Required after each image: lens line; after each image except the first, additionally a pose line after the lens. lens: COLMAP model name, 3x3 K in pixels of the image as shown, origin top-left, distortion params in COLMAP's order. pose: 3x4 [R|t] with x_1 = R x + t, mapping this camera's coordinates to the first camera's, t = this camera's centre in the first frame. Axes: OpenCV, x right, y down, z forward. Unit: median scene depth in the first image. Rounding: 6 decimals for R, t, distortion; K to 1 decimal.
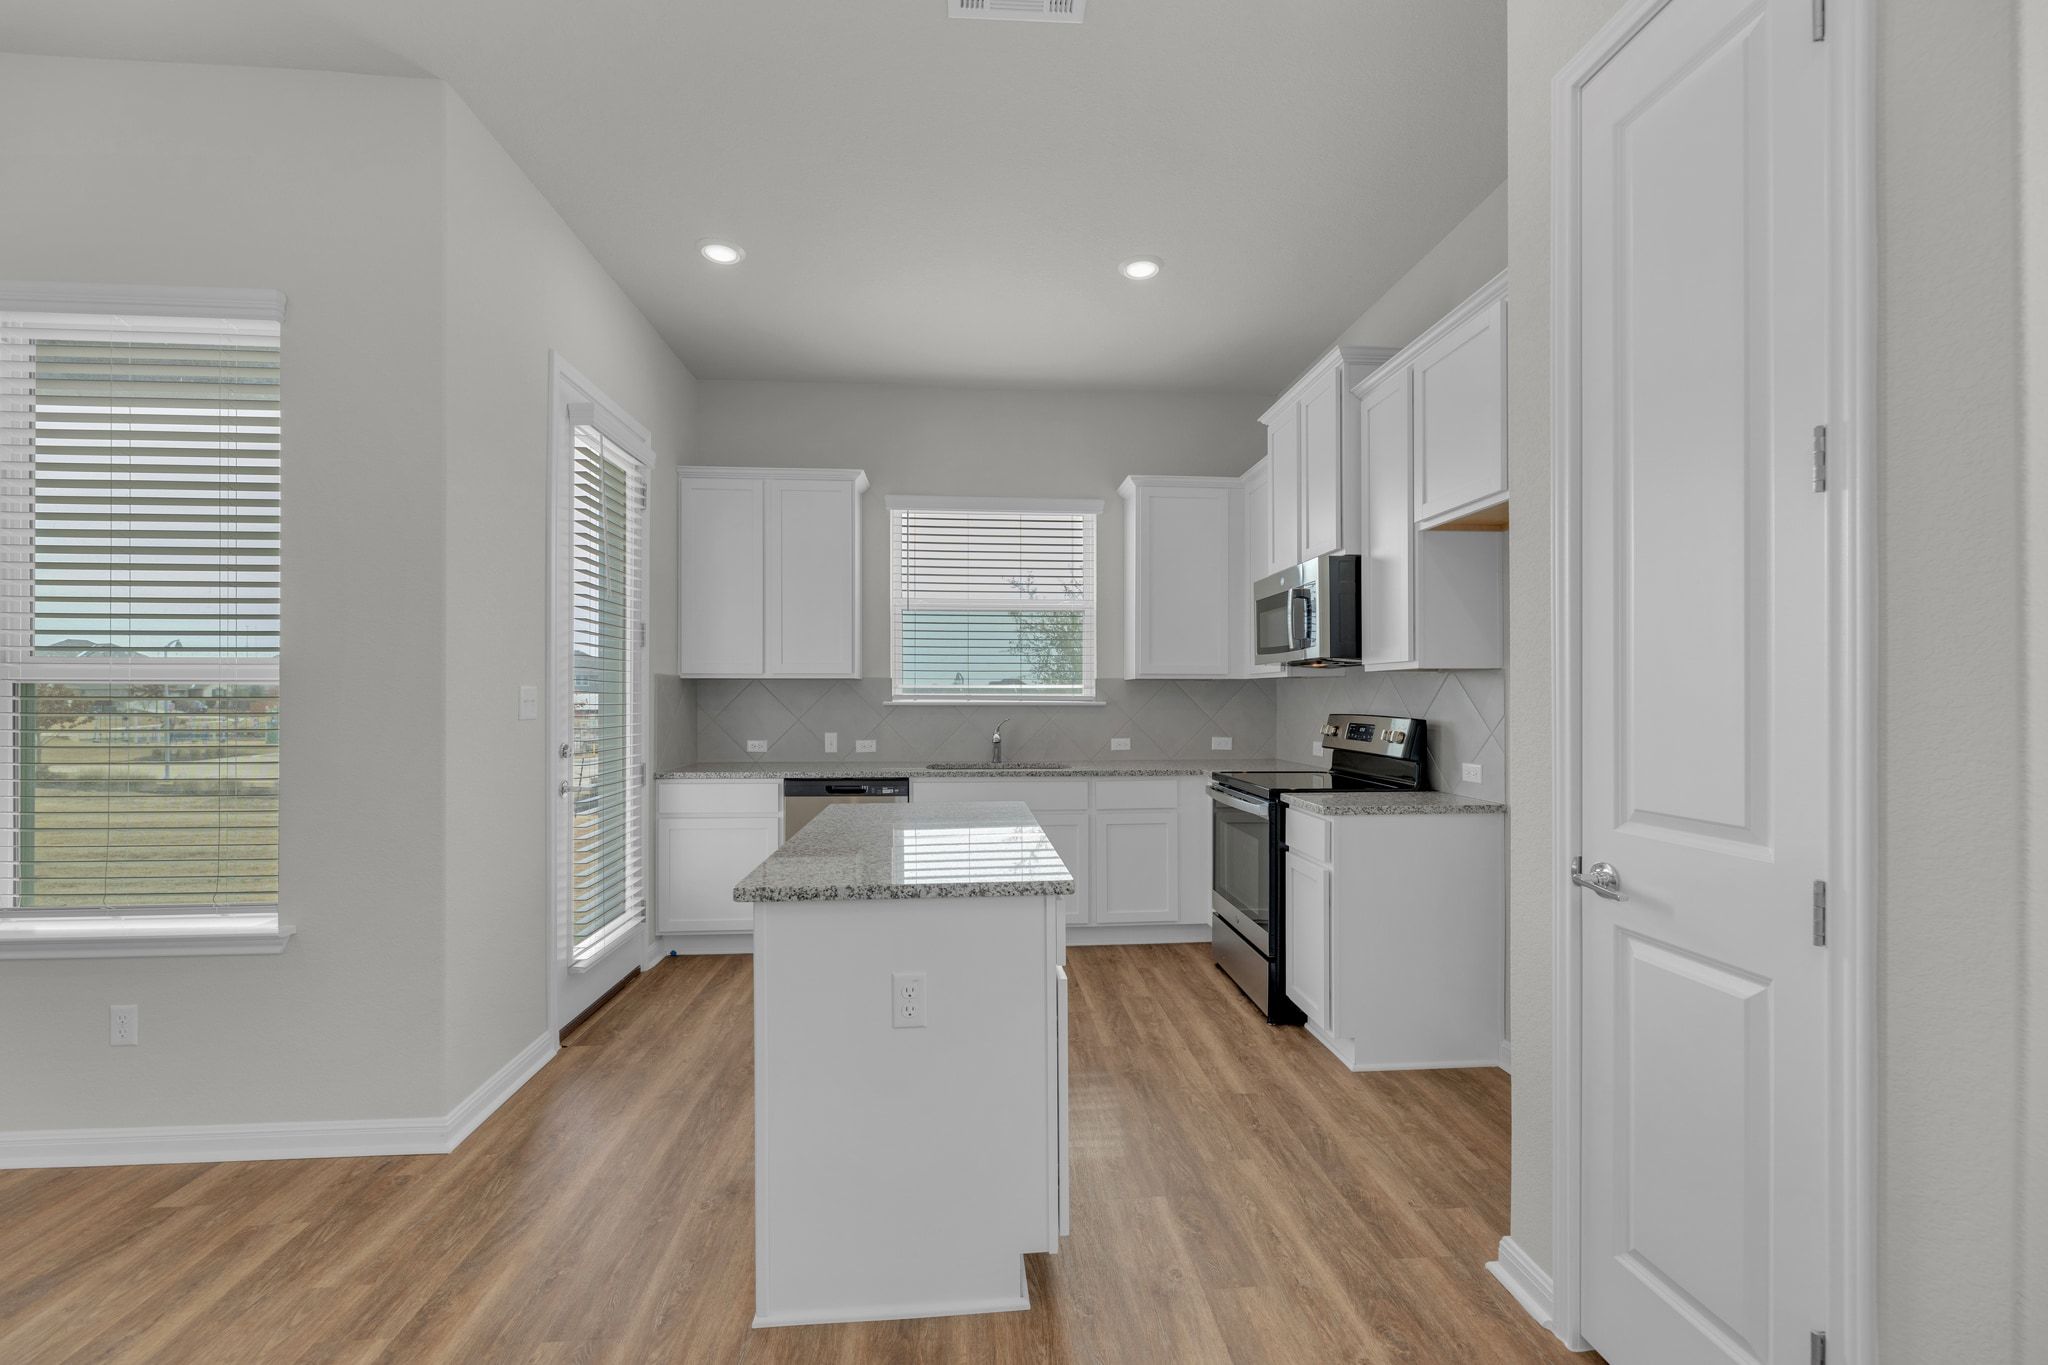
lens RADIAL K [[838.1, 0, 1018.2], [0, 838.1, 694.4], [0, 0, 1]] dist [0.001442, 0.000672]
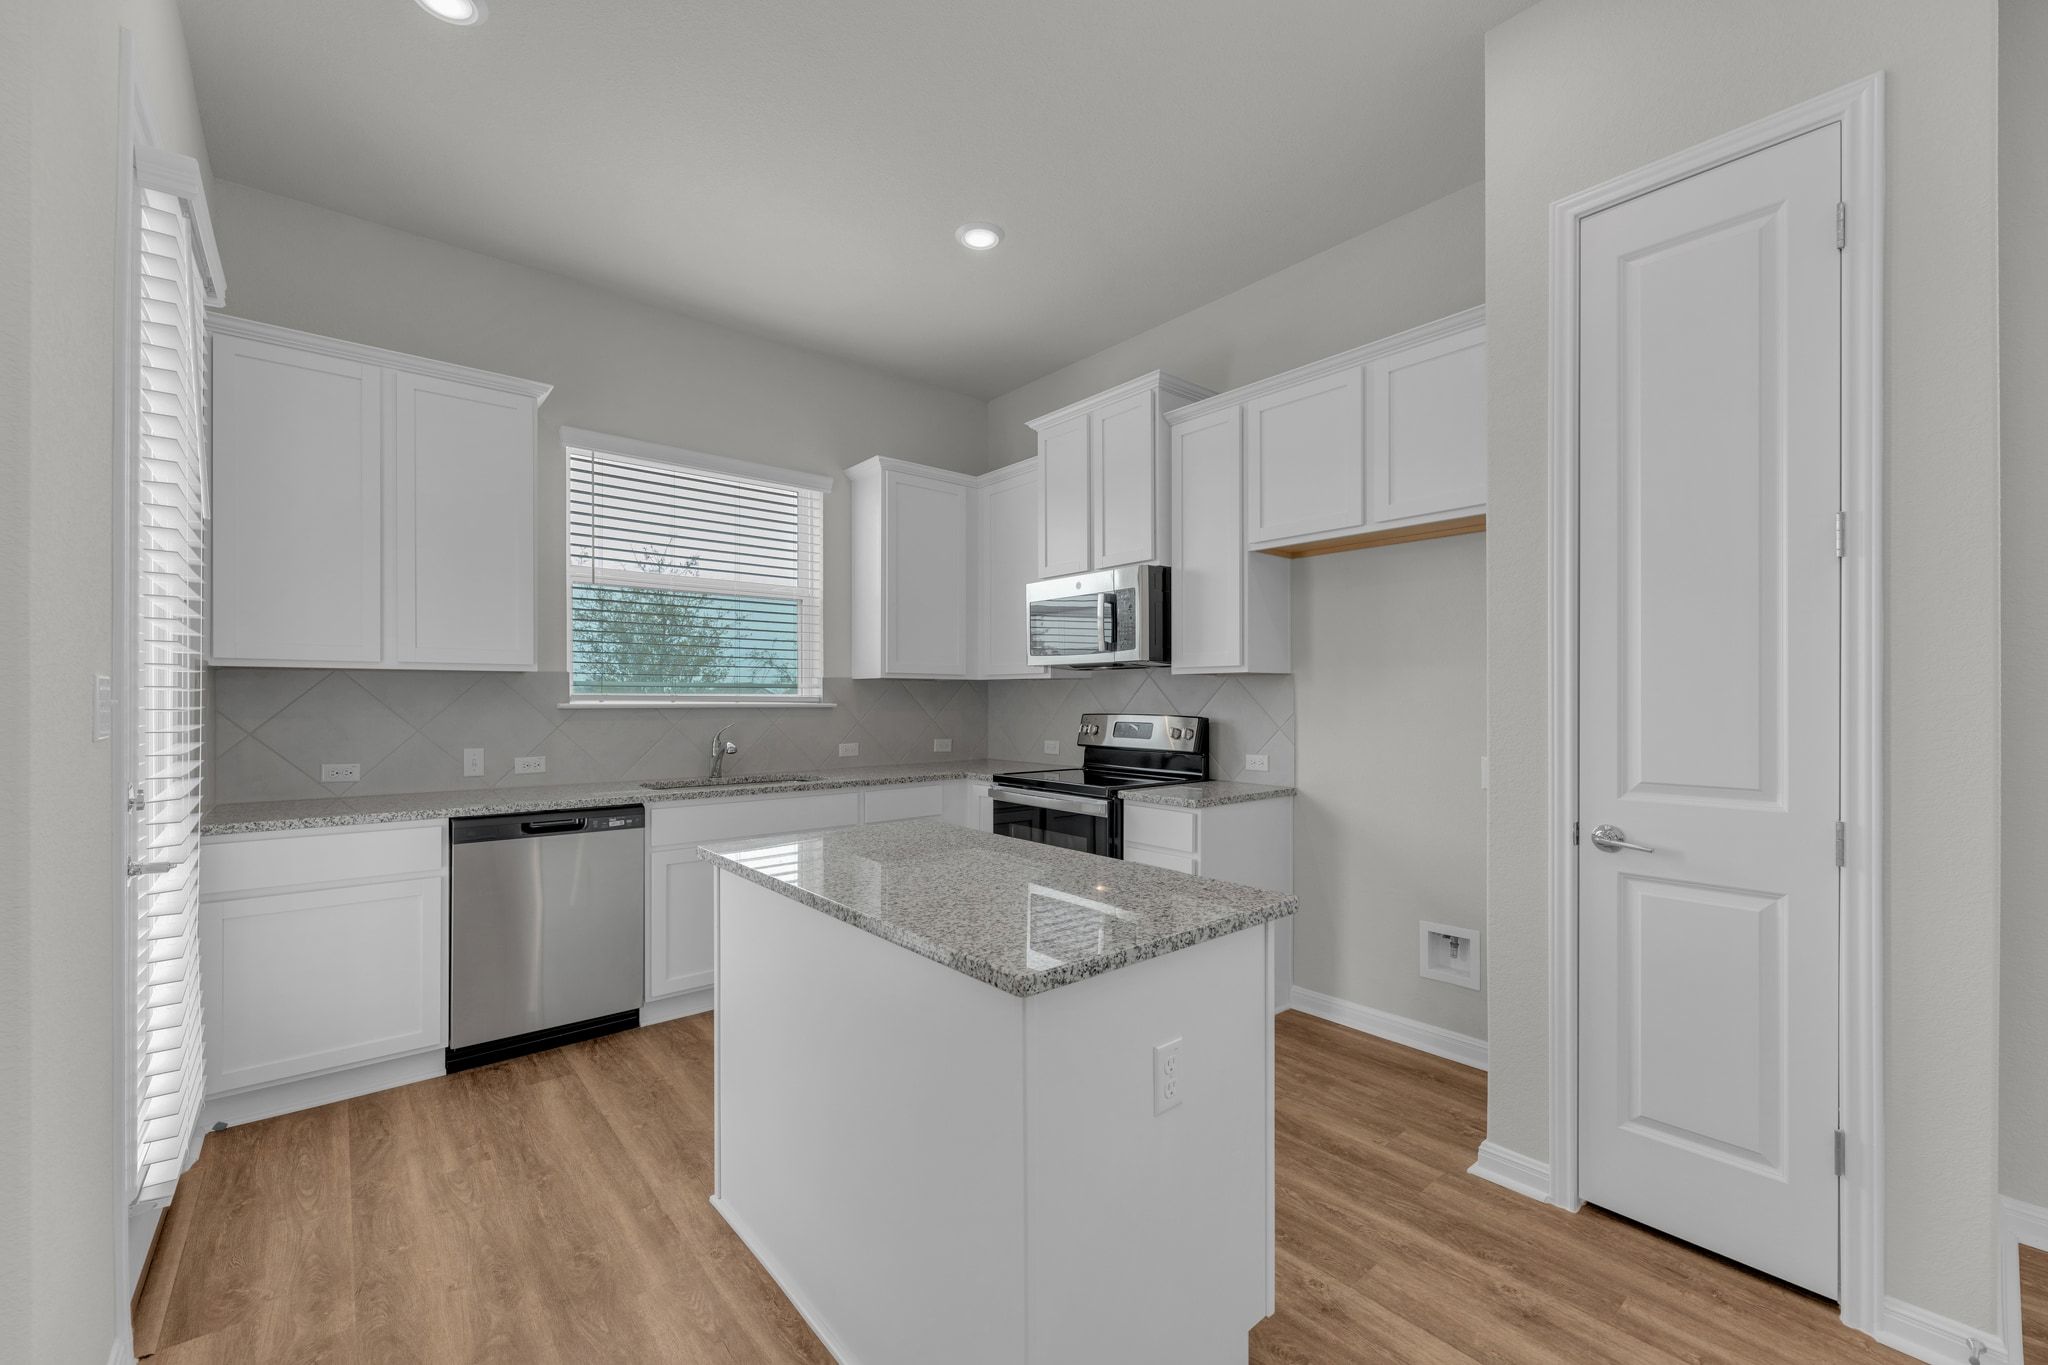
lens RADIAL K [[838.1, 0, 1024.3], [0, 838.1, 695.6], [0, 0, 1]] dist [0.001442, 0.000672]
pose [[0.811129, 0.001579, 0.584865, -0.329904], [-0.001446, 0.999999, -0.000693, 0.001398], [-0.584865, -0.000283, 0.811131, 0.199781]]
